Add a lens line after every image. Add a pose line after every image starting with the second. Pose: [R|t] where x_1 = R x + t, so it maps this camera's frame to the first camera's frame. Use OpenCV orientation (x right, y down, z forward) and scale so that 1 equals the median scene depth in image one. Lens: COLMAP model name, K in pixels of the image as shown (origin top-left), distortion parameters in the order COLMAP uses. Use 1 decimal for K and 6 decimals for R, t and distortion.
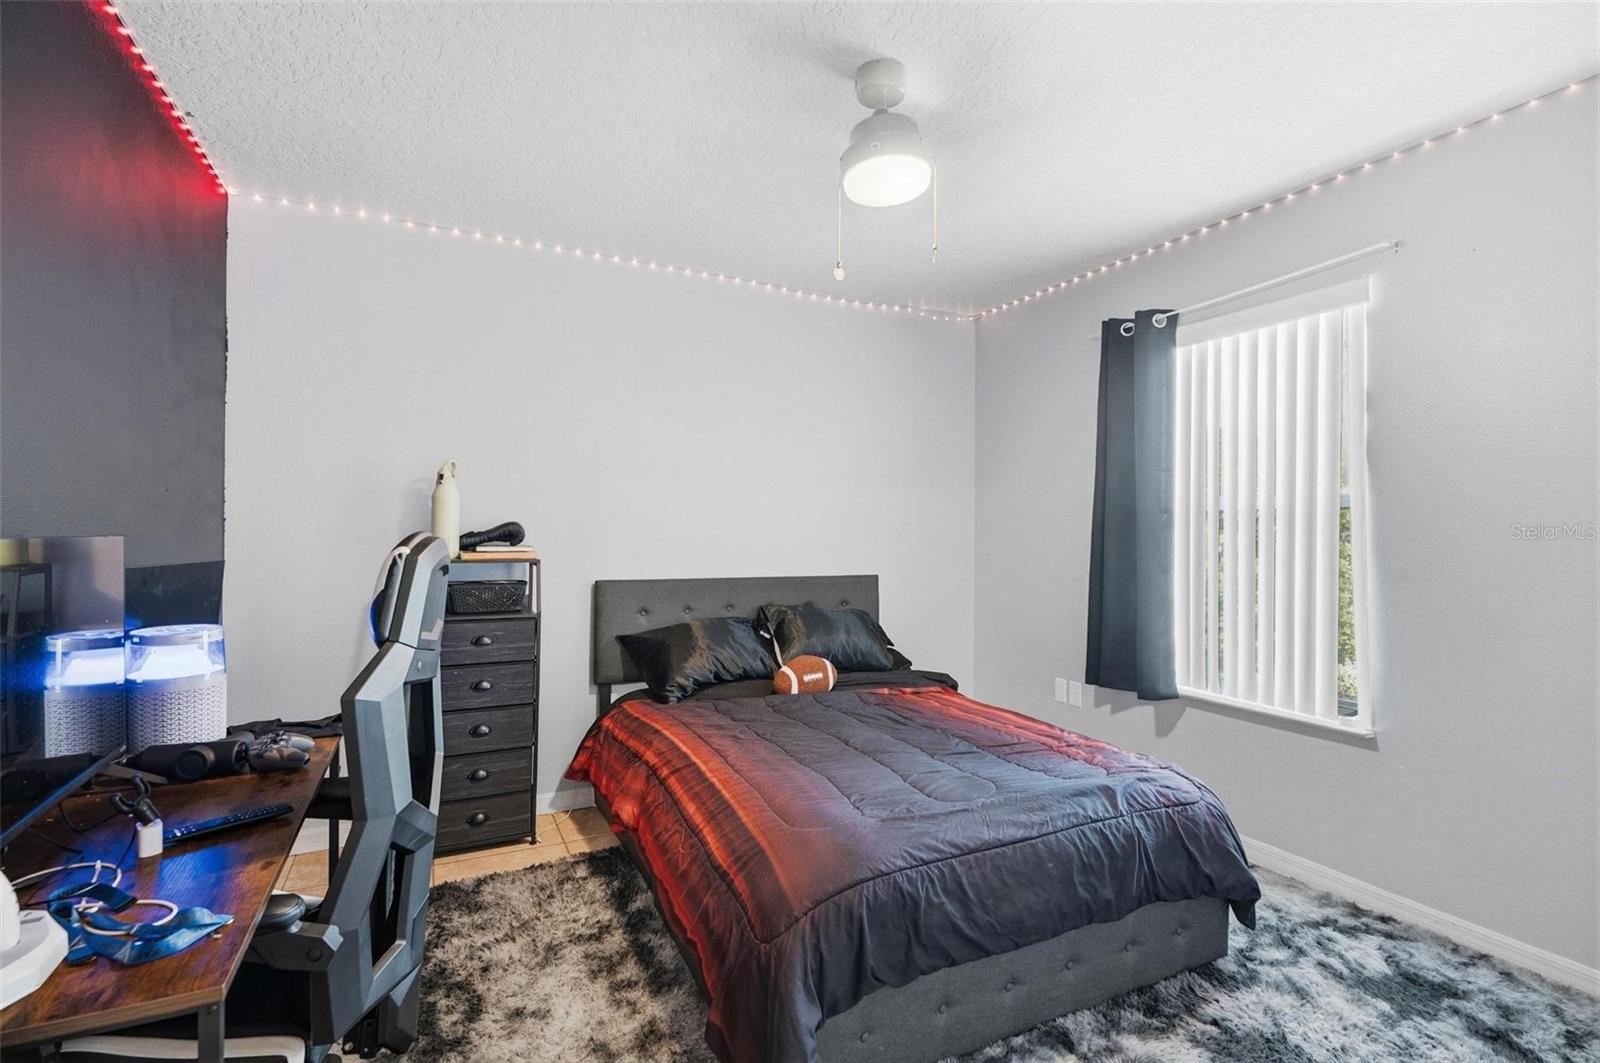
lens RADIAL K [[734.0, 0, 798.8], [0, 734.0, 530.2], [0, 0, 1]] dist [0.000544, -0.000698]
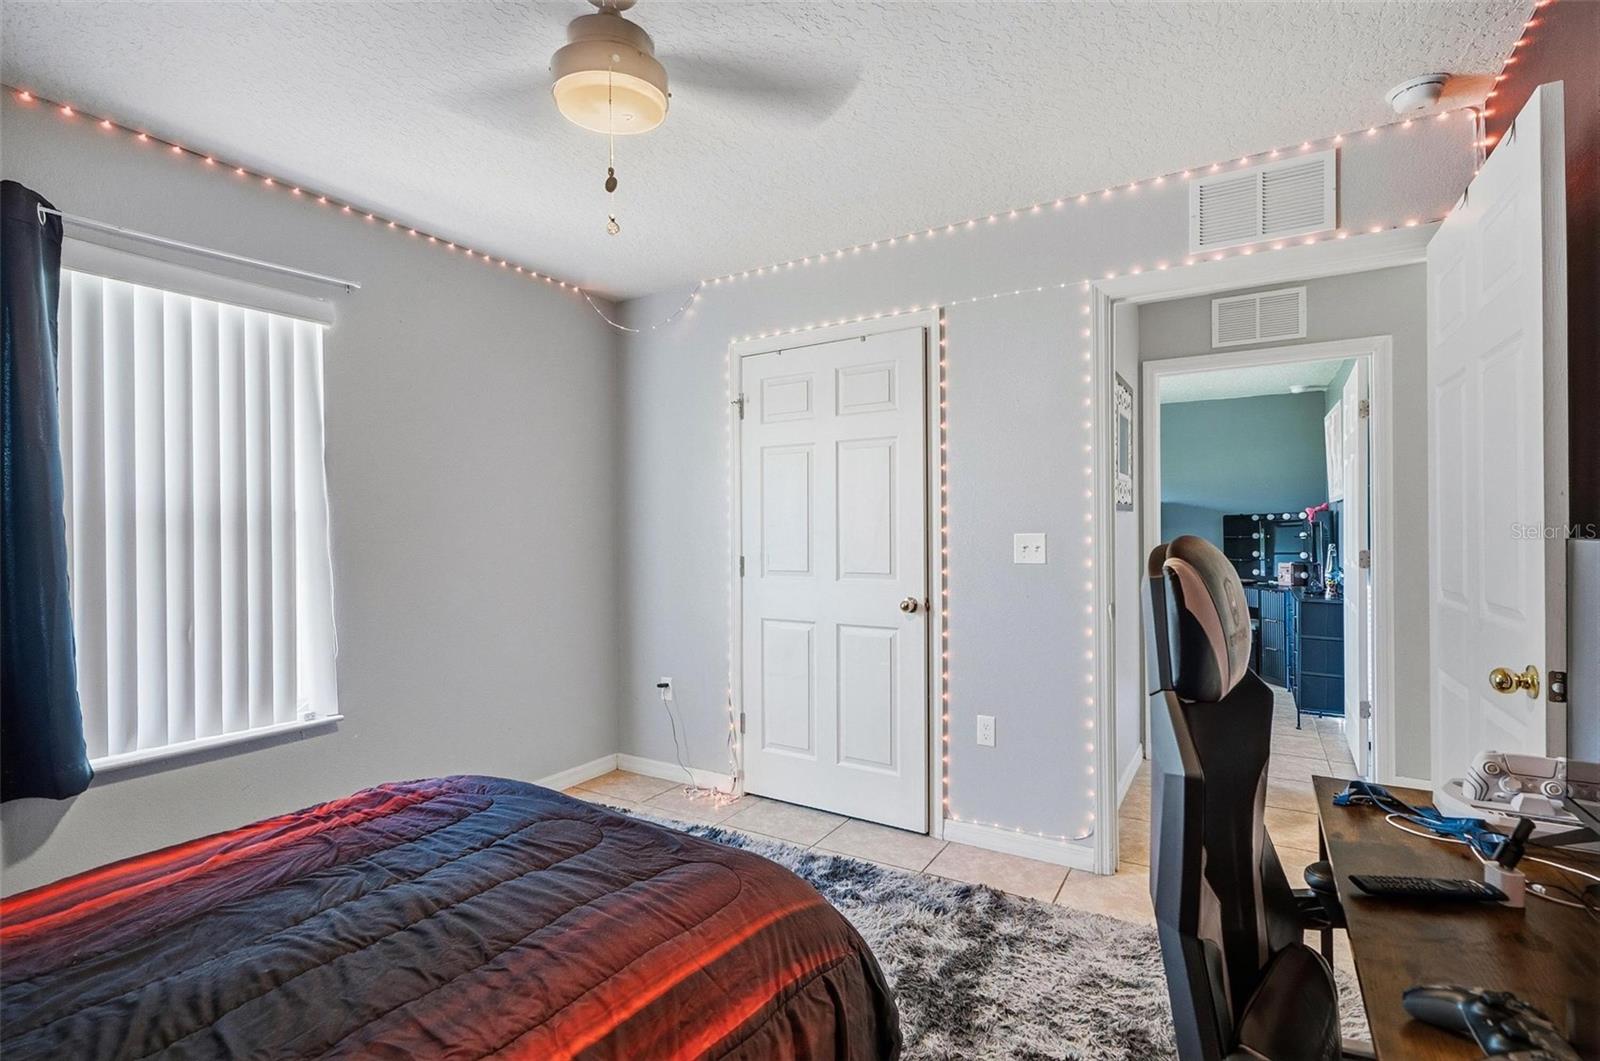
lens RADIAL K [[734.0, 0, 800.5], [0, 734.0, 532.0], [0, 0, 1]] dist [0.000544, -0.000698]
pose [[-0.546301, -0.000602, 0.837589, -0.466002], [0.007075, 0.999961, 0.005333, -0.003863], [-0.837559, 0.008840, -0.546275, 0.877020]]
